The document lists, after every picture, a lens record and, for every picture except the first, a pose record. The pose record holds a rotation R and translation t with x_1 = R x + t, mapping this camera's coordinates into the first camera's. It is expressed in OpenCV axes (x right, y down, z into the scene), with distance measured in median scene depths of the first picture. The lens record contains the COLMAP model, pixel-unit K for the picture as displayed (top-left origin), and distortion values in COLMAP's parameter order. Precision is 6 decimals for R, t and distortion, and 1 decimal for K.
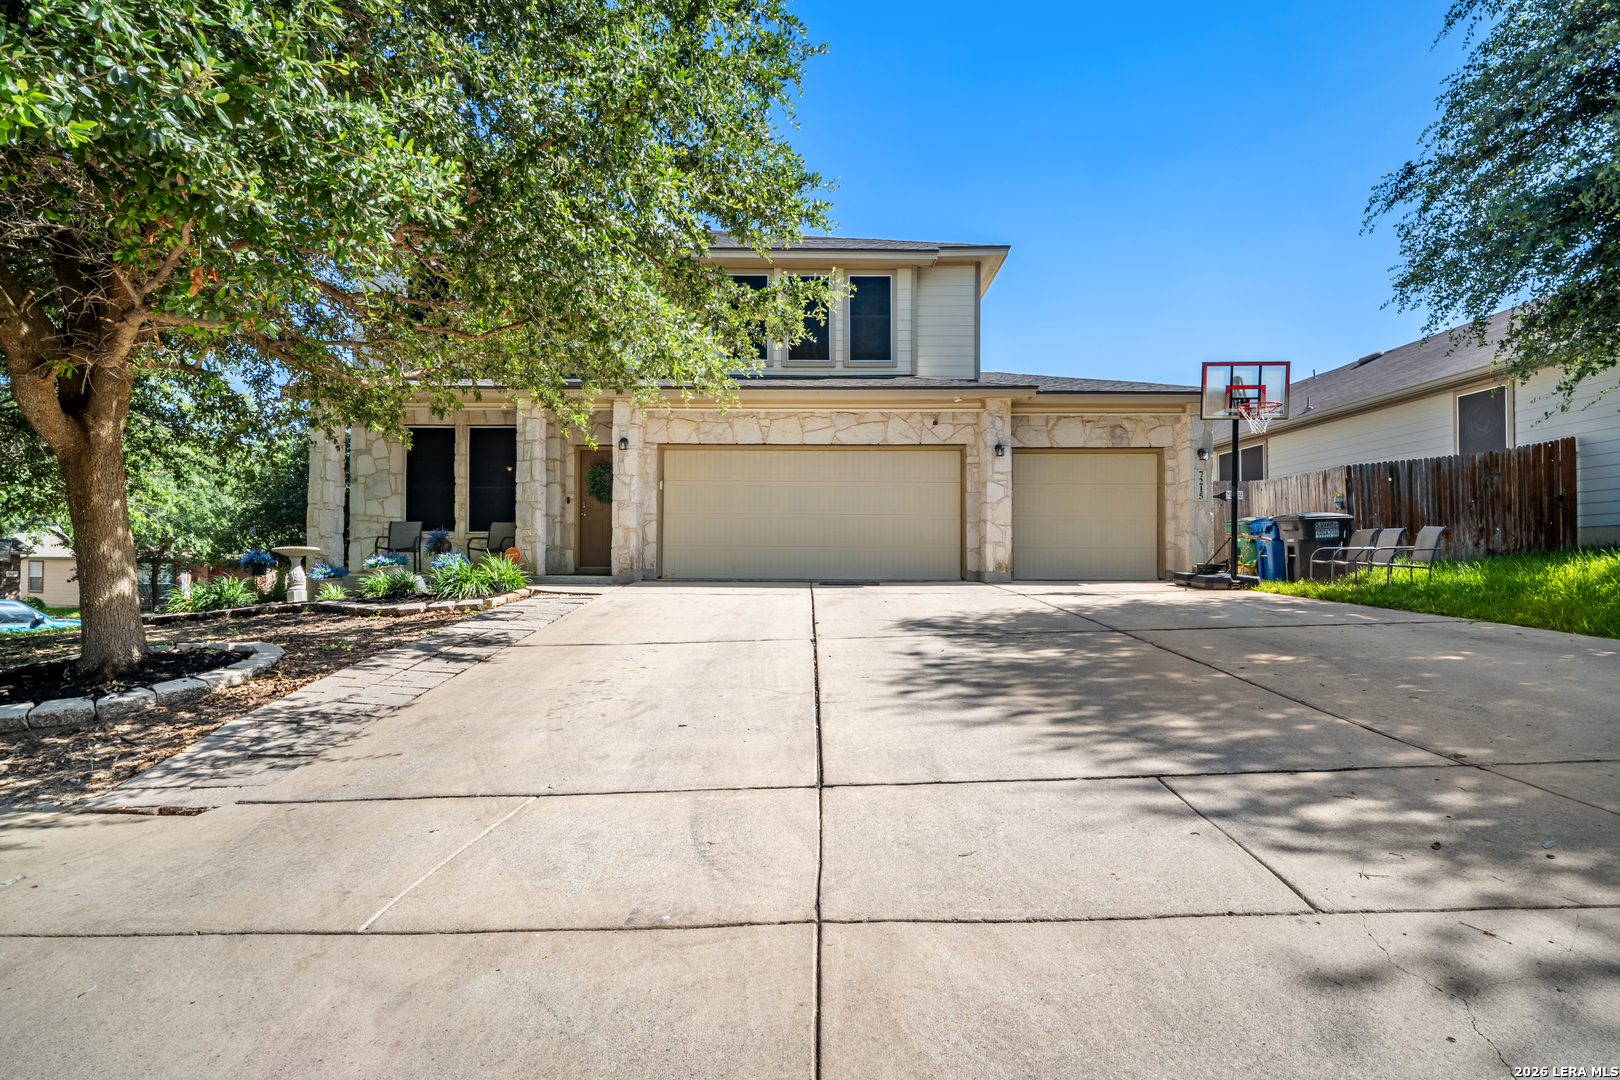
lens RADIAL K [[753.7, 0, 825.8], [0, 753.7, 552.2], [0, 0, 1]] dist [-0.001639, -0.002010]
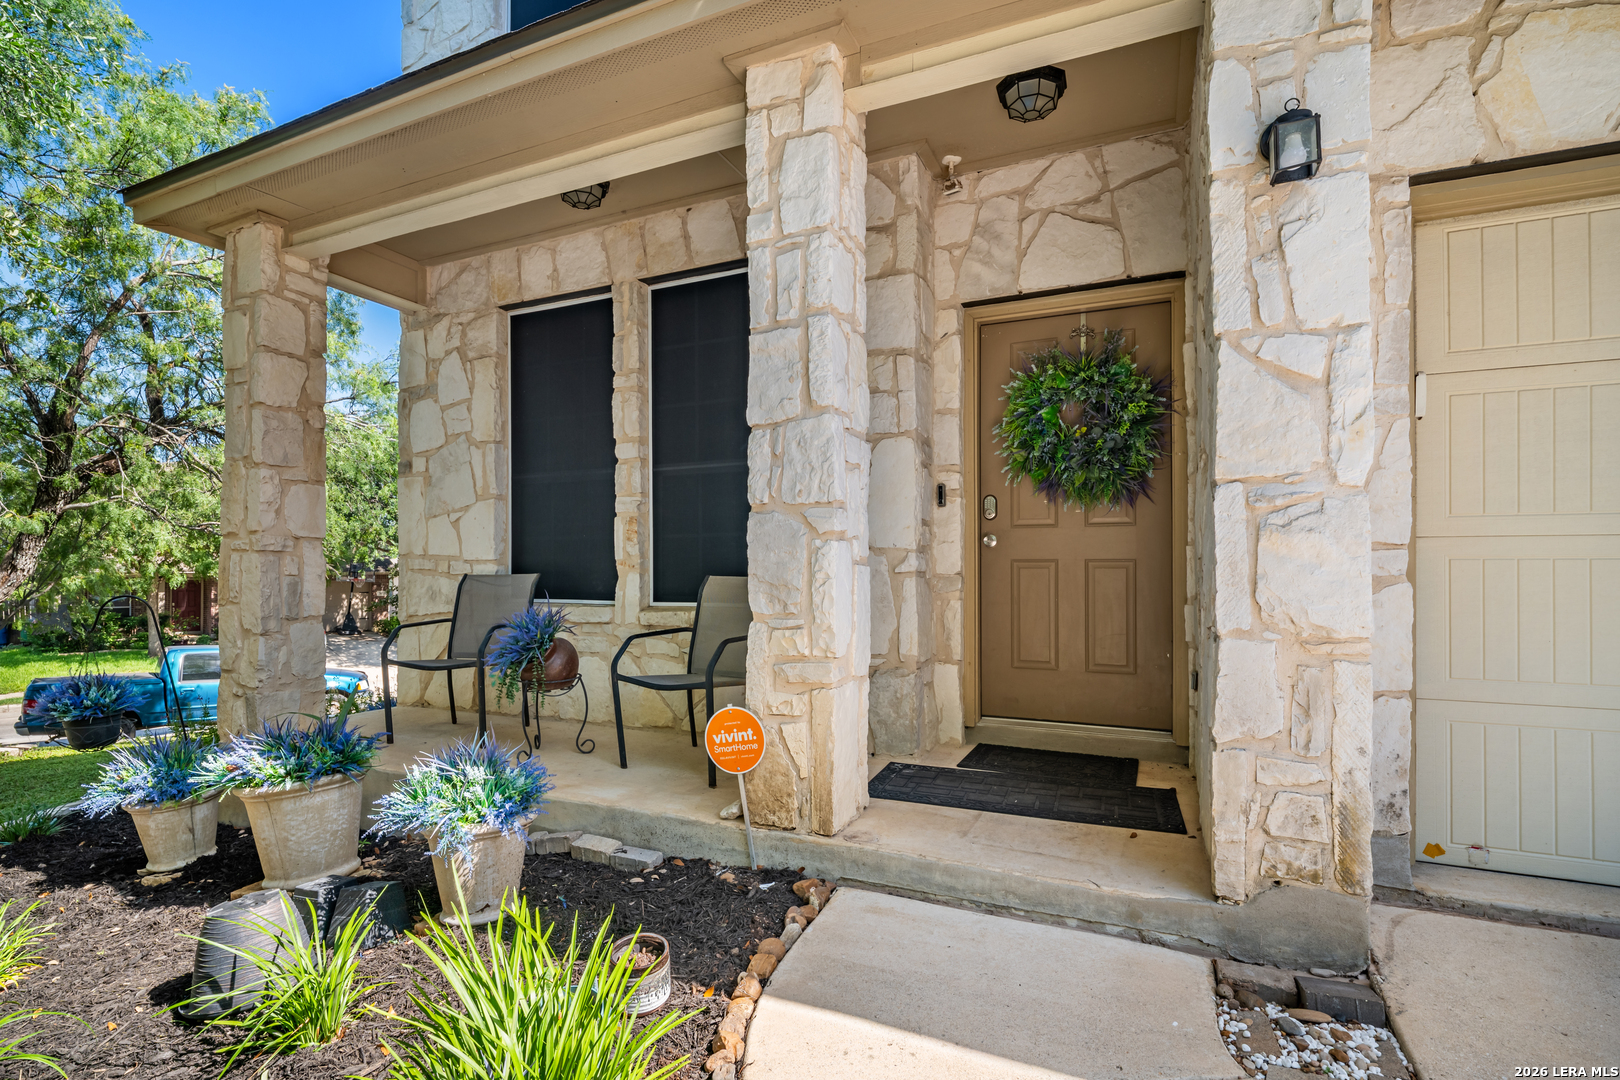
lens RADIAL K [[753.7, 0, 807.4], [0, 753.7, 556.3], [0, 0, 1]] dist [-0.001639, -0.002010]
pose [[0.903809, -0.008377, -0.427854, -0.390421], [0.012342, 0.999903, 0.006494, -0.070688], [0.427758, -0.011150, 0.903824, 1.055470]]
